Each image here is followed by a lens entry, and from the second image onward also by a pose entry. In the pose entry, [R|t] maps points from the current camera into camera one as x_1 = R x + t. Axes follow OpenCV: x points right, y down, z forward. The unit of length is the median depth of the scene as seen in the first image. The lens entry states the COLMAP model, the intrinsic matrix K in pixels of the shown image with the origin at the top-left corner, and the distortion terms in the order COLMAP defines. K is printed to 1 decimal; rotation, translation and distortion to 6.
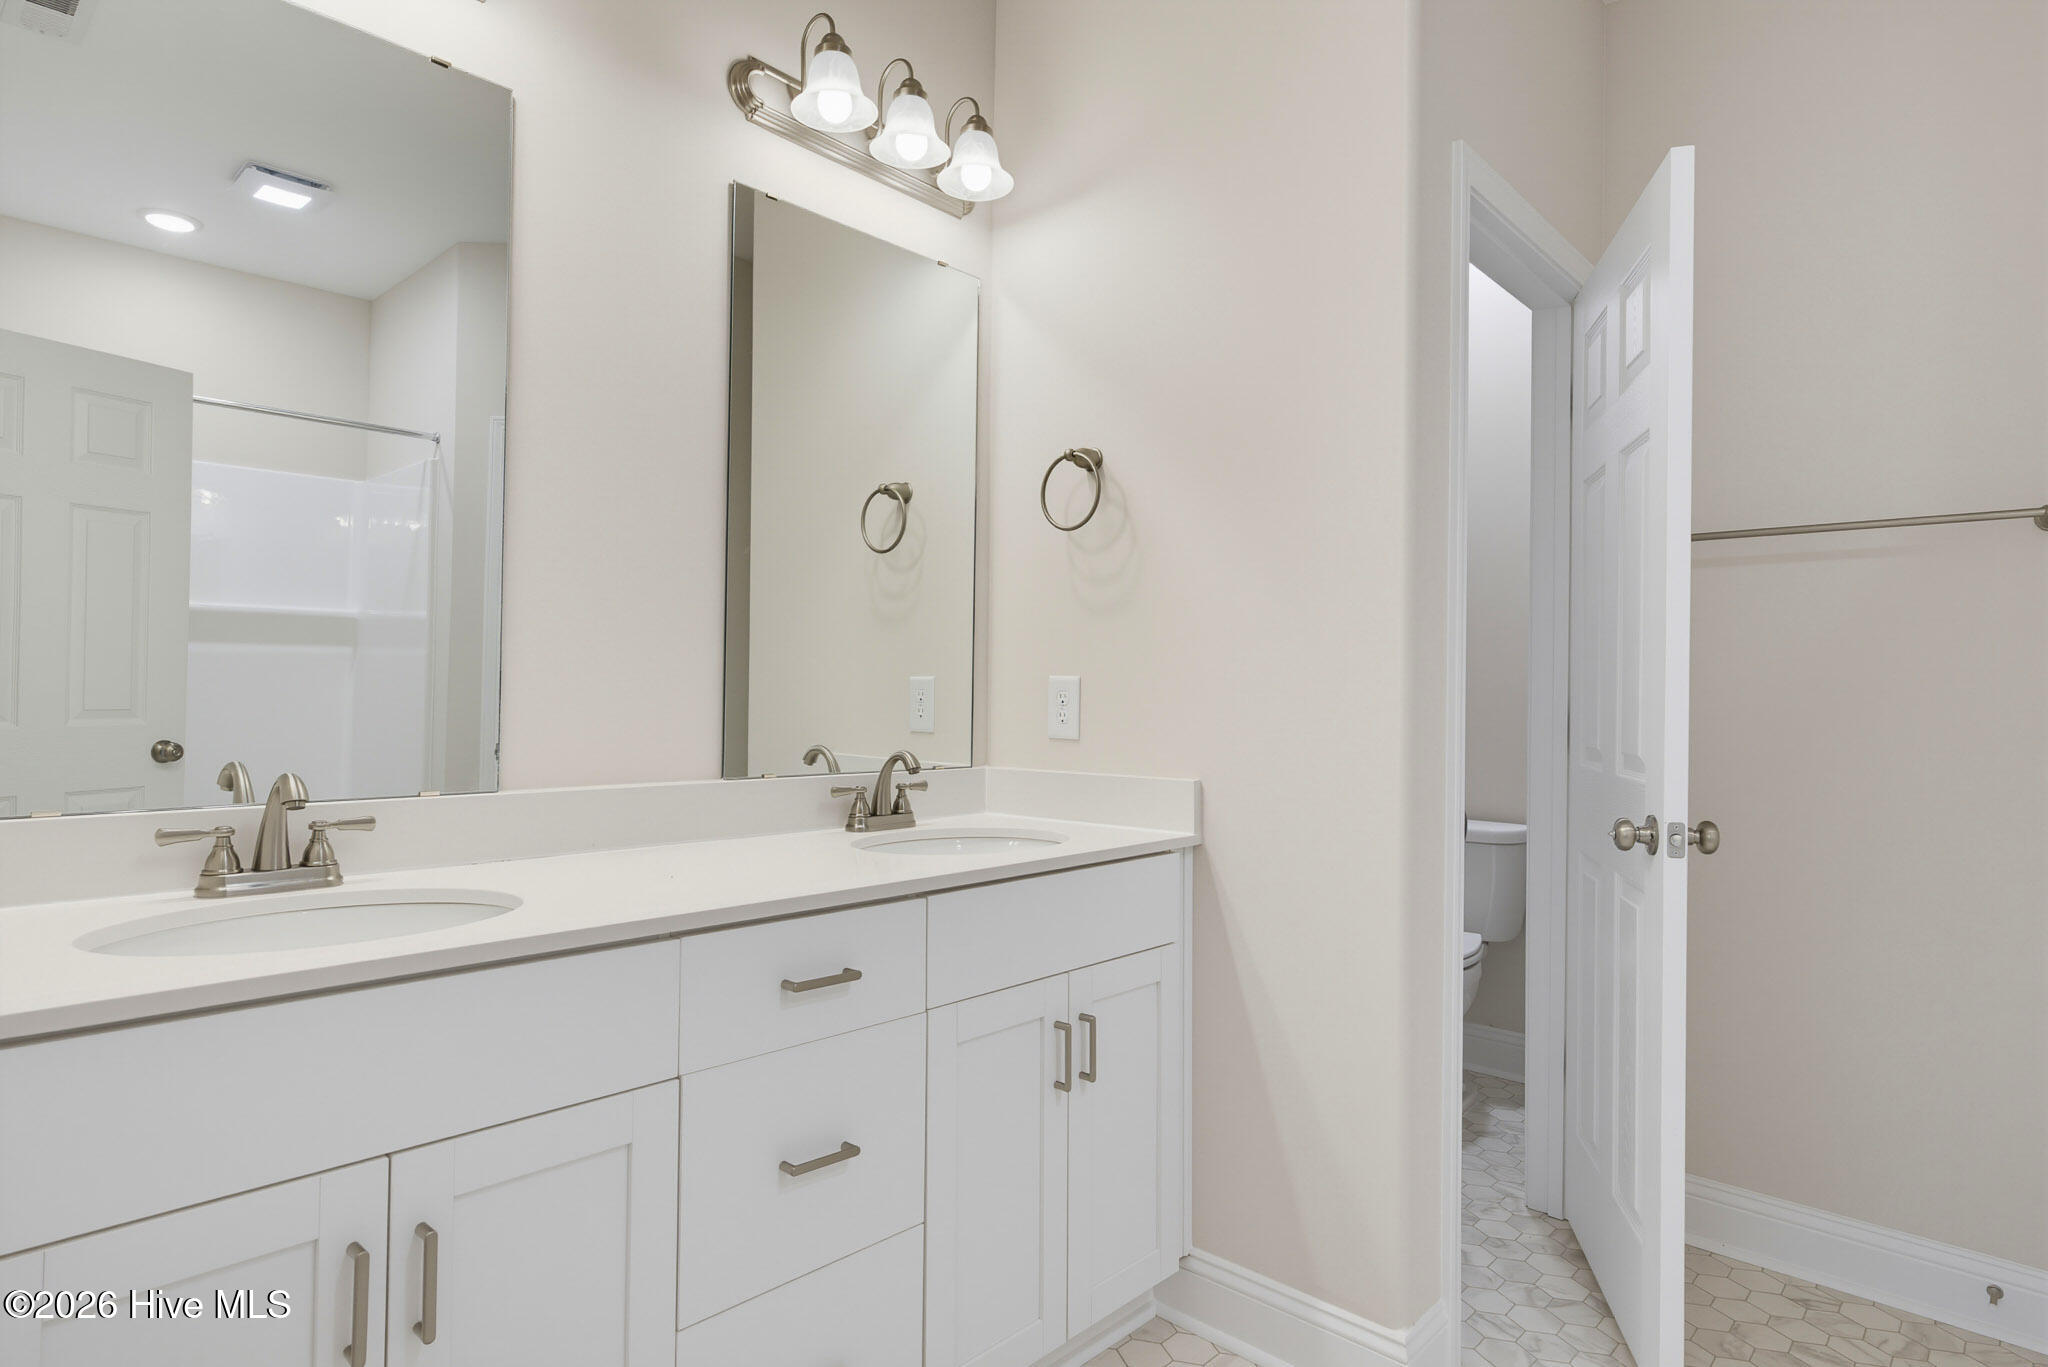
lens RADIAL K [[1109.3, 0, 1017.7], [0, 1109.3, 690.2], [0, 0, 1]] dist [-0.002456, 0.004136]
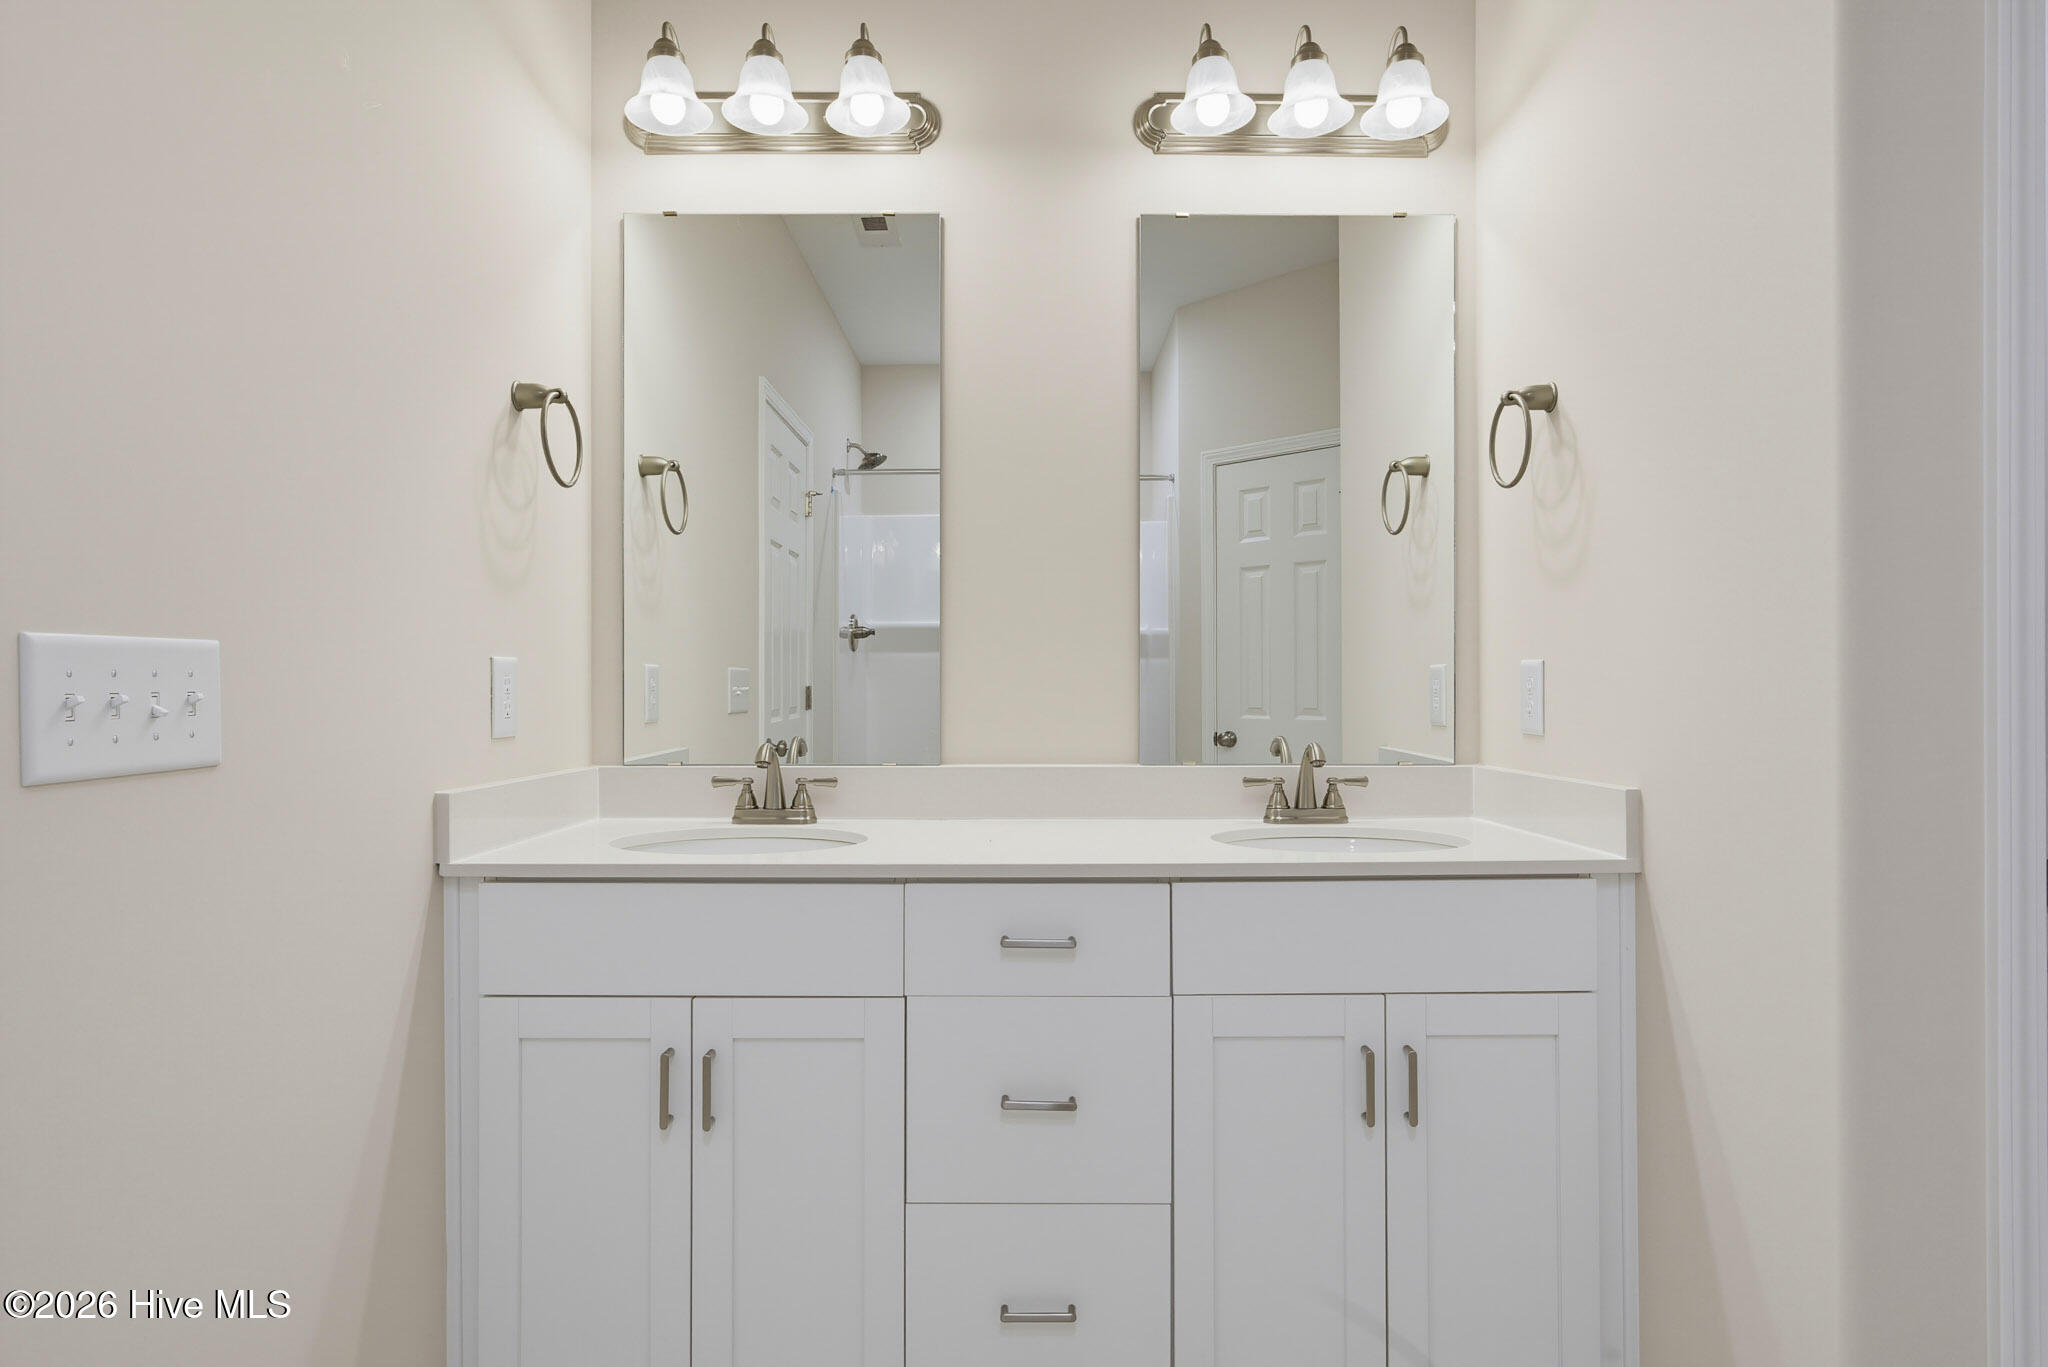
lens RADIAL K [[1109.3, 0, 1059.6], [0, 1109.3, 690.5], [0, 0, 1]] dist [-0.002456, 0.004136]
pose [[0.686536, -0.011491, -0.727005, 0.452012], [0.013686, 0.999902, -0.002880, 0.009601], [0.726967, -0.007973, 0.686626, 0.180011]]
